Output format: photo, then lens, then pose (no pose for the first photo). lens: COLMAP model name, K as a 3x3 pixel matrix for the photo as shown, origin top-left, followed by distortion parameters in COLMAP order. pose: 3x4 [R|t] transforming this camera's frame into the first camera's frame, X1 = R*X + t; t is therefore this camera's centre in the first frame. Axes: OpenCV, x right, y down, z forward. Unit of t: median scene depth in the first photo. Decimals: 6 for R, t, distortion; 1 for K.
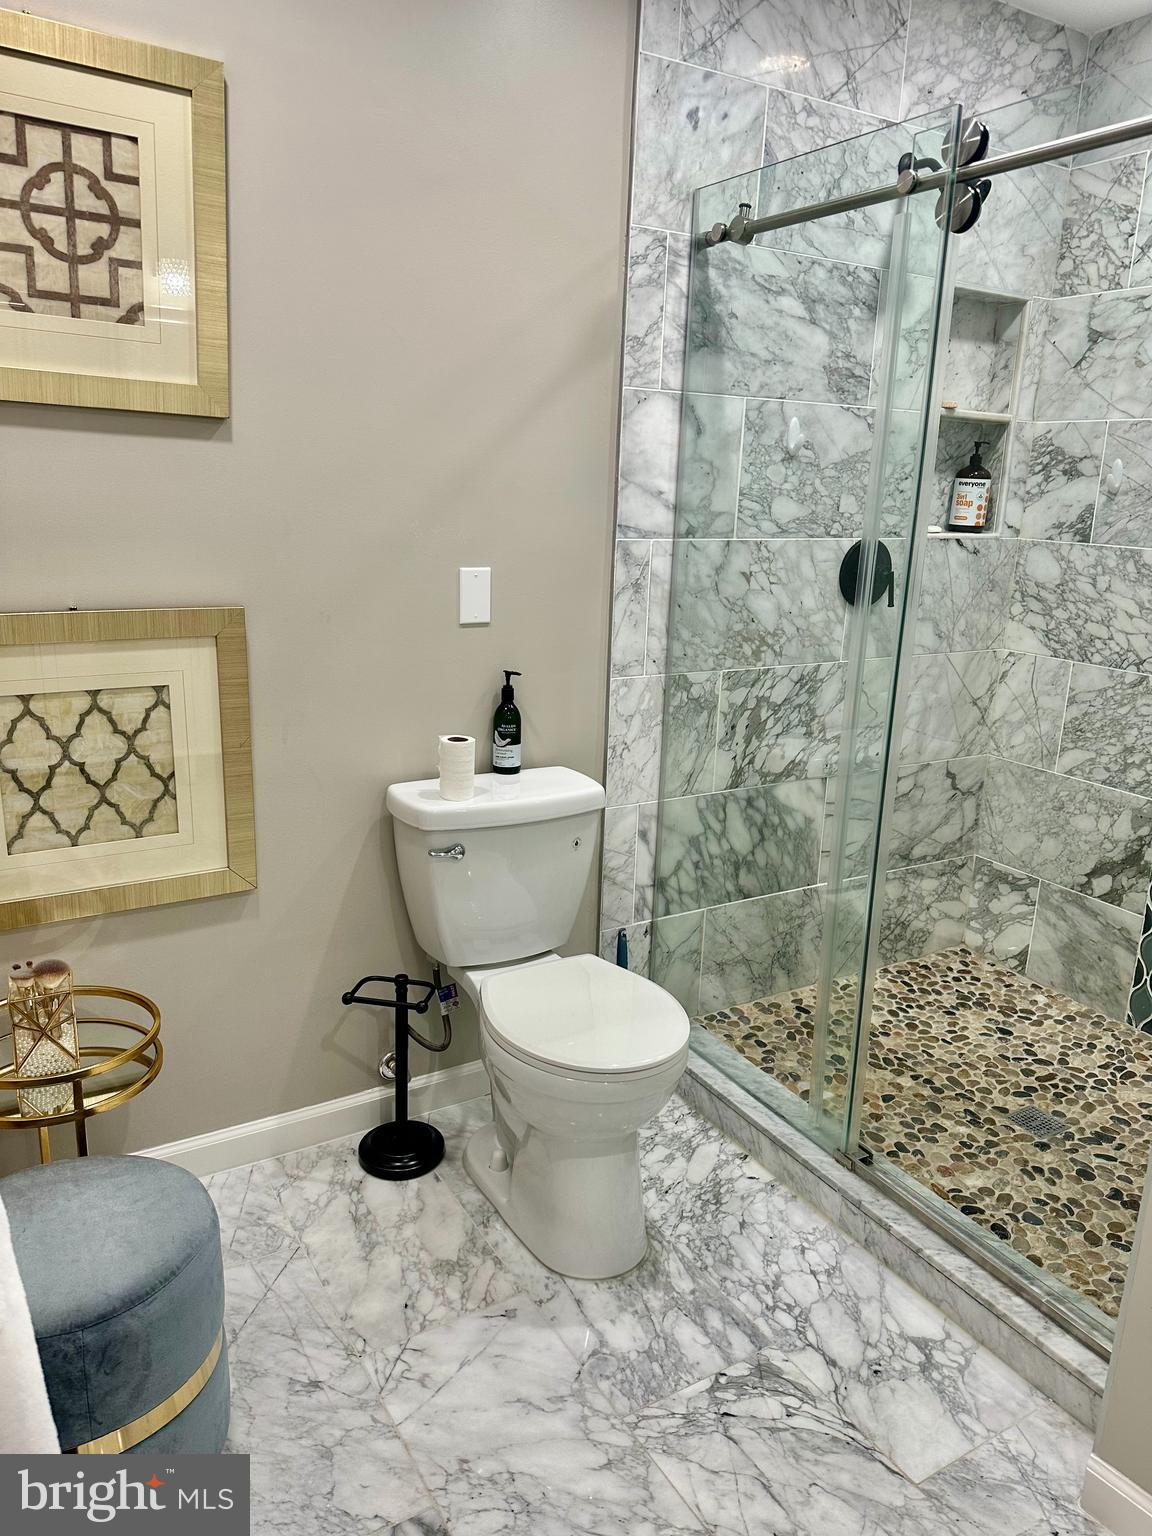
lens RADIAL K [[1081.3, 0, 570.7], [0, 1081.3, 764.4], [0, 0, 1]] dist [0.018194, -0.047871]
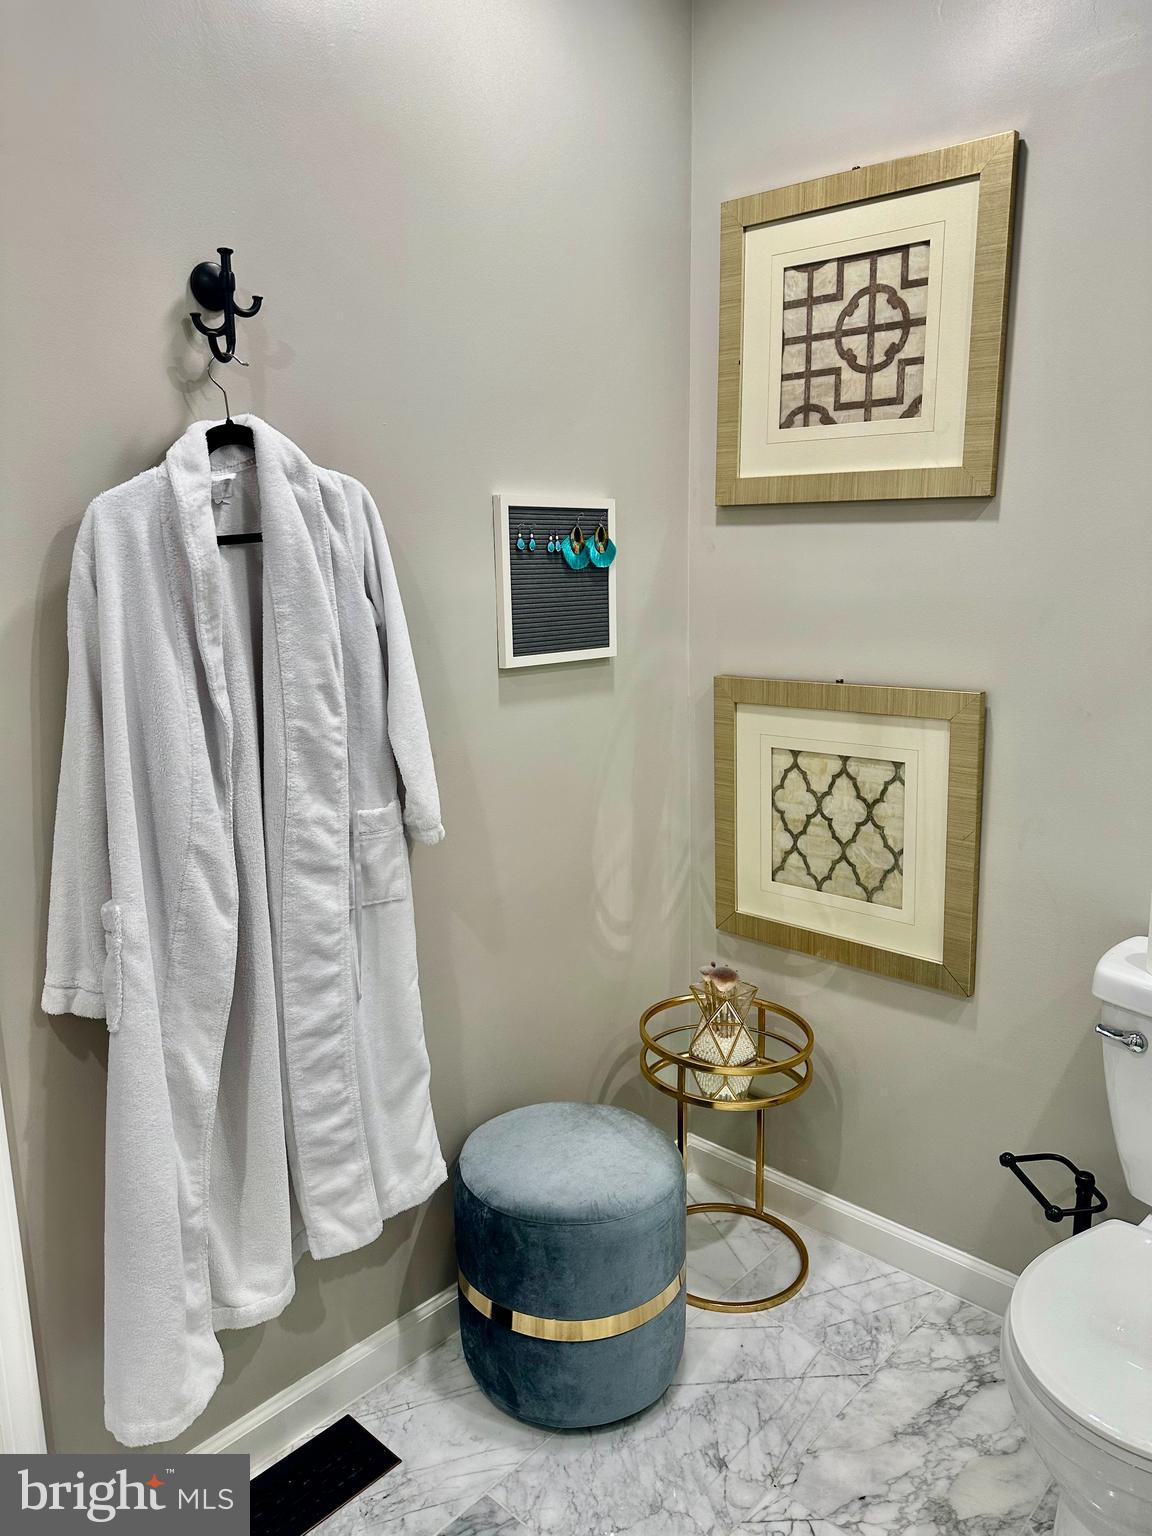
lens RADIAL K [[1081.3, 0, 576.9], [0, 1081.3, 758.4], [0, 0, 1]] dist [0.018194, -0.047871]
pose [[0.260757, 0.136170, -0.955753, 0.536866], [-0.213520, 0.973620, 0.080461, -0.096531], [0.941496, 0.183092, 0.282953, 0.440466]]
